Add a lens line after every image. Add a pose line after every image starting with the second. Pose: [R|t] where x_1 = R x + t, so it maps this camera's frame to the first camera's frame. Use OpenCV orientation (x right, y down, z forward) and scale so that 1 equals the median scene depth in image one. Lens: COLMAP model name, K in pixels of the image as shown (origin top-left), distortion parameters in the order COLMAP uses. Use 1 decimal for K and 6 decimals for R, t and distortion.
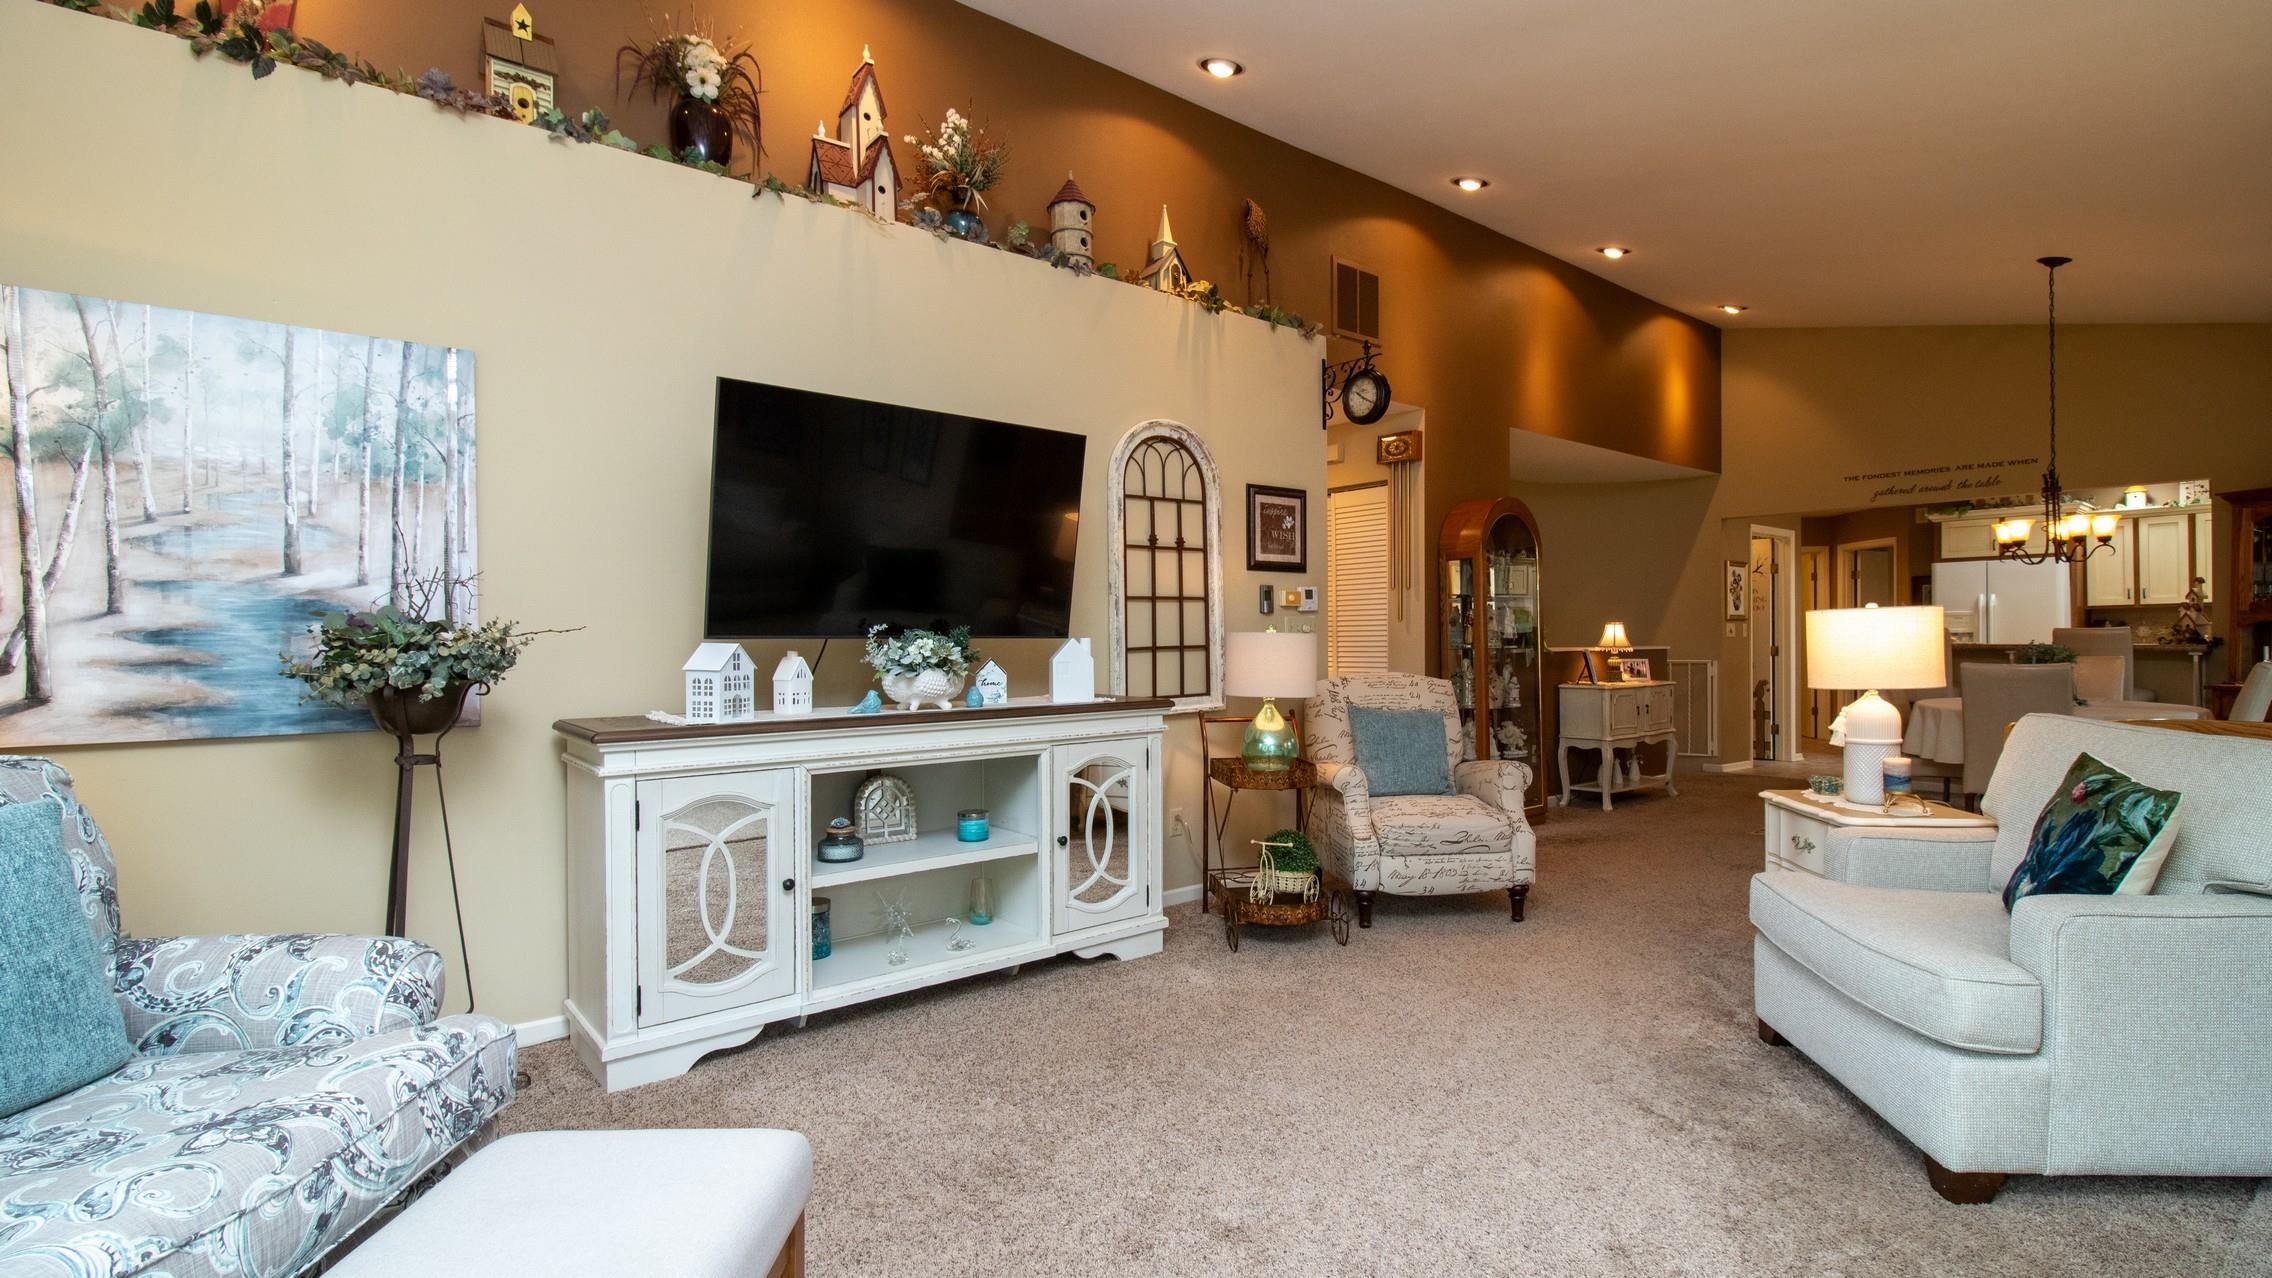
lens RADIAL K [[1065.7, 0, 1143.3], [0, 1065.7, 641.0], [0, 0, 1]] dist [-0.010840, -0.004097]
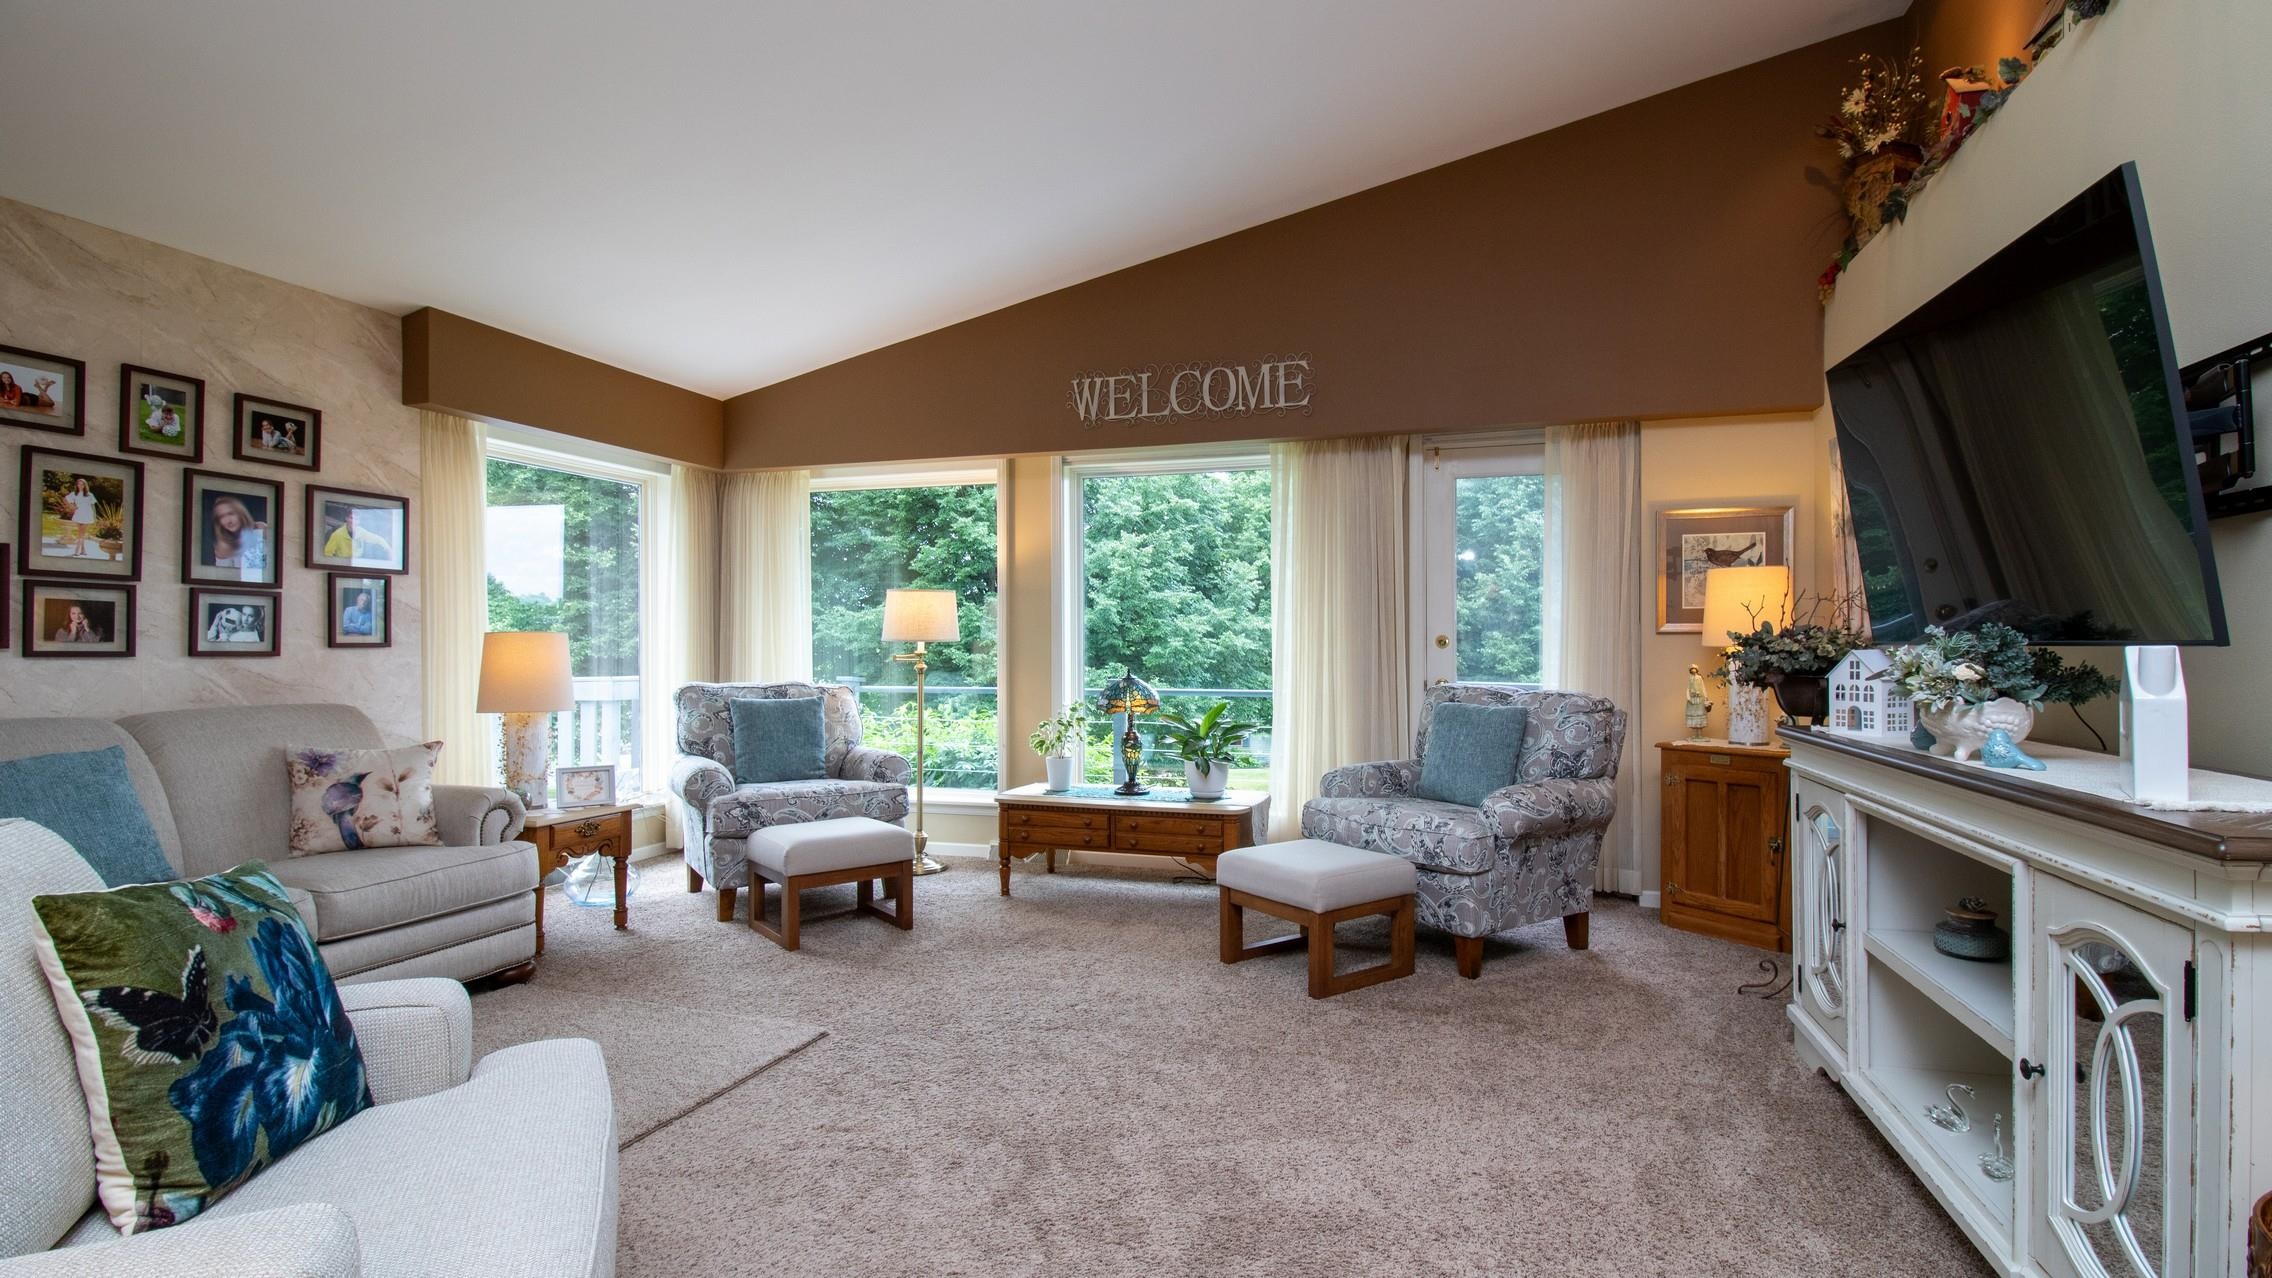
lens RADIAL K [[1065.7, 0, 1157.7], [0, 1065.7, 643.3], [0, 0, 1]] dist [-0.010840, -0.004097]
pose [[-0.838063, 0.002109, -0.545570, 0.647511], [0.002541, 0.999997, -0.000036, -0.004832], [0.545568, -0.001416, -0.838065, 1.512927]]
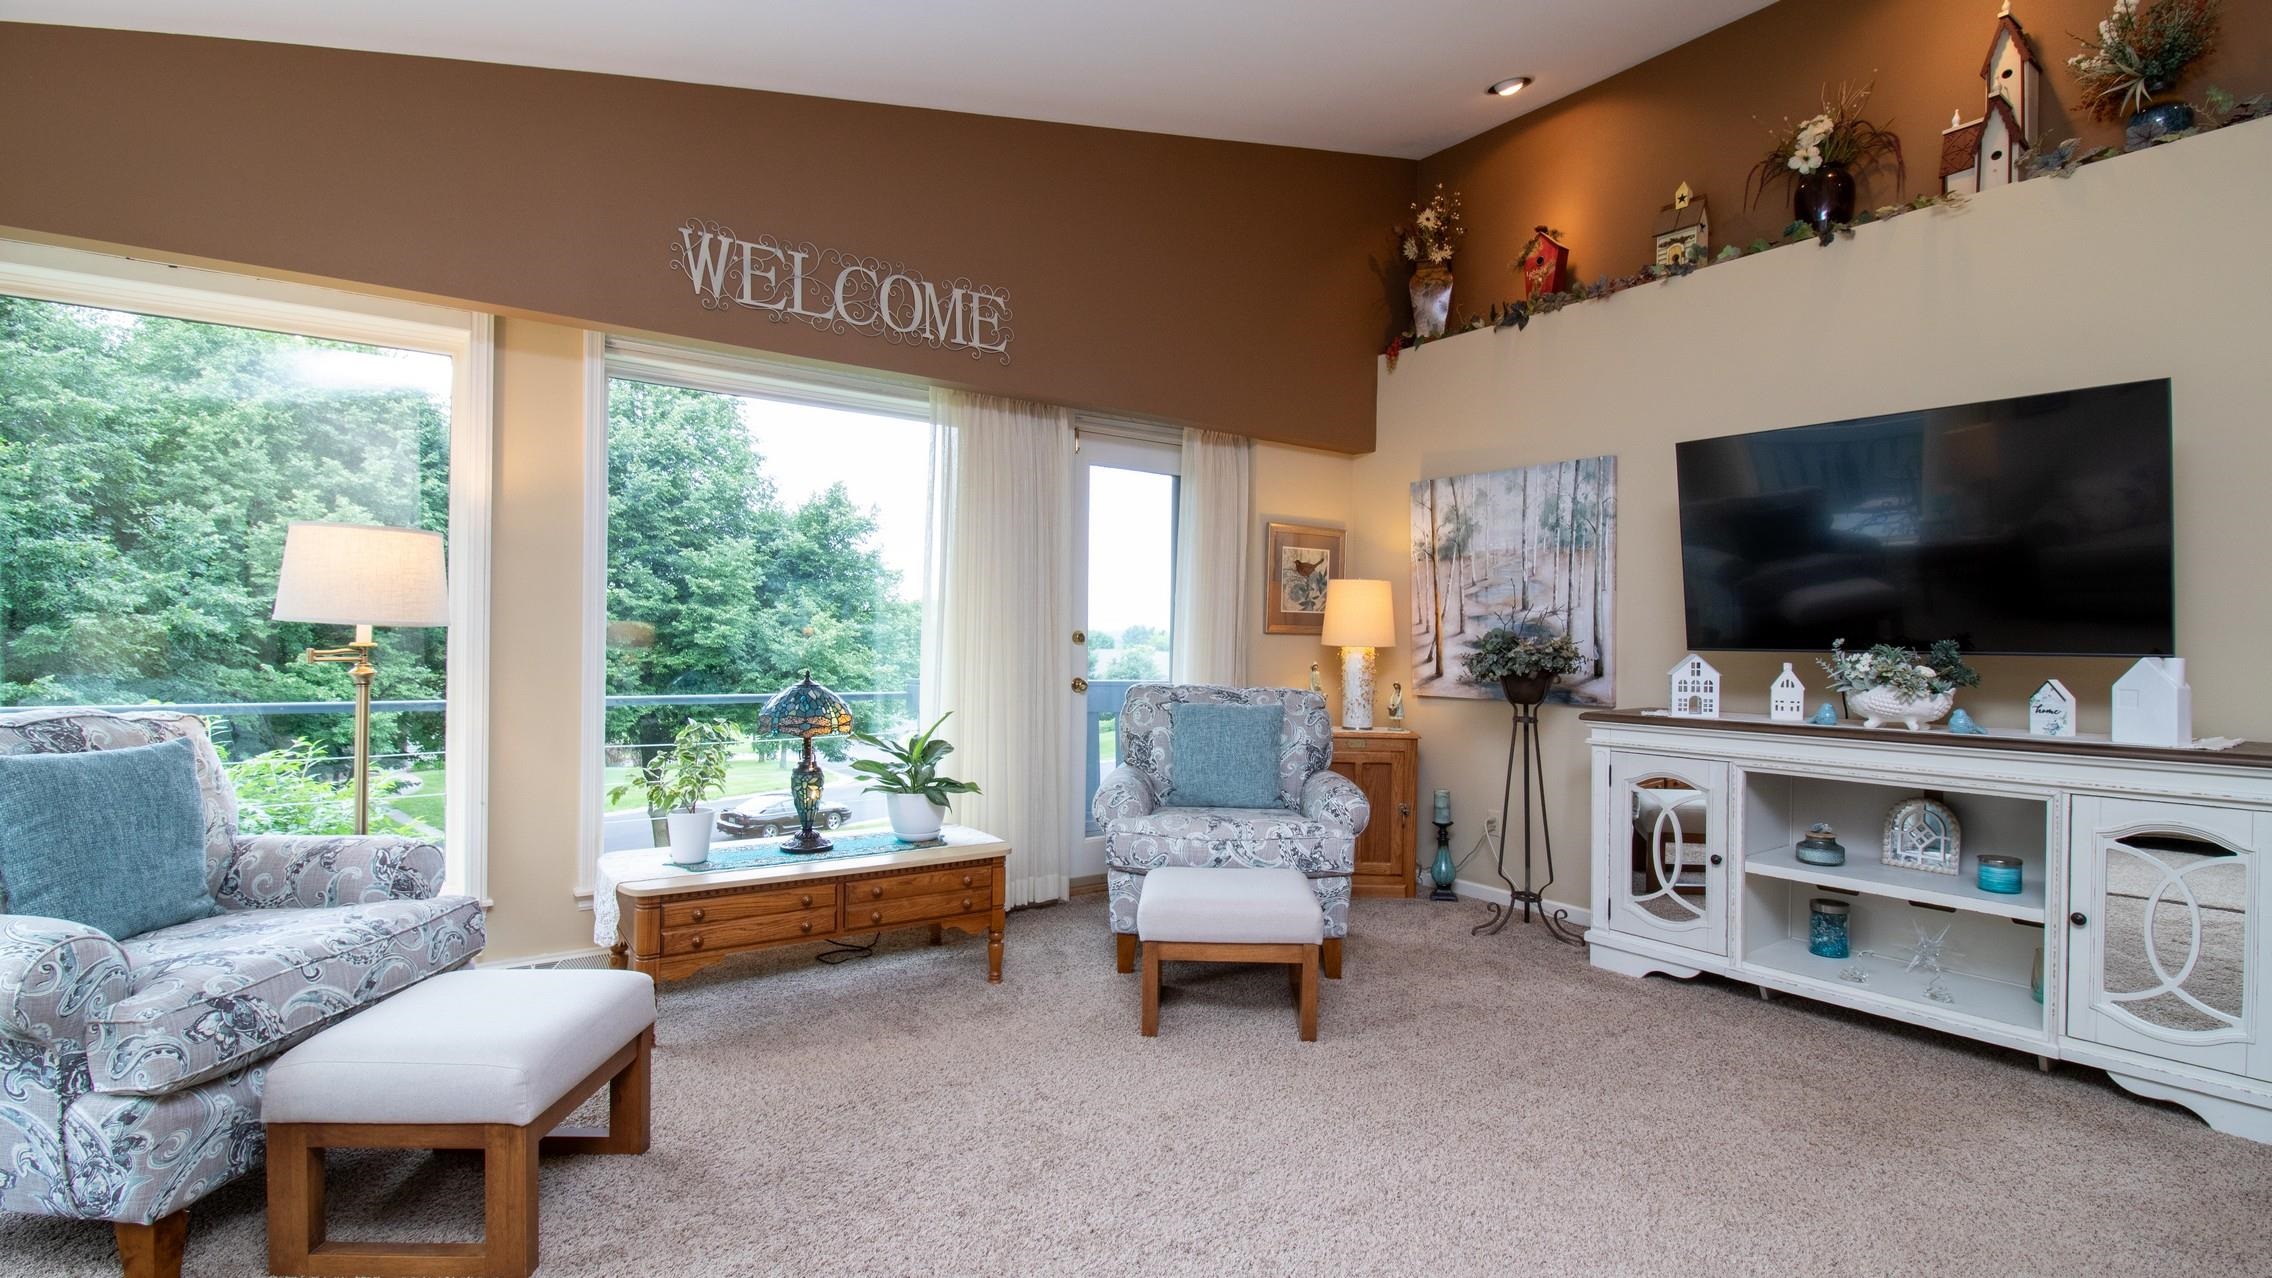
lens RADIAL K [[1065.7, 0, 1156.8], [0, 1065.7, 638.9], [0, 0, 1]] dist [-0.010840, -0.004097]
pose [[-0.061232, 0.000871, -0.998123, 0.932600], [-0.015659, 0.999876, 0.001833, -0.008353], [0.998001, 0.015742, -0.061211, 0.475807]]
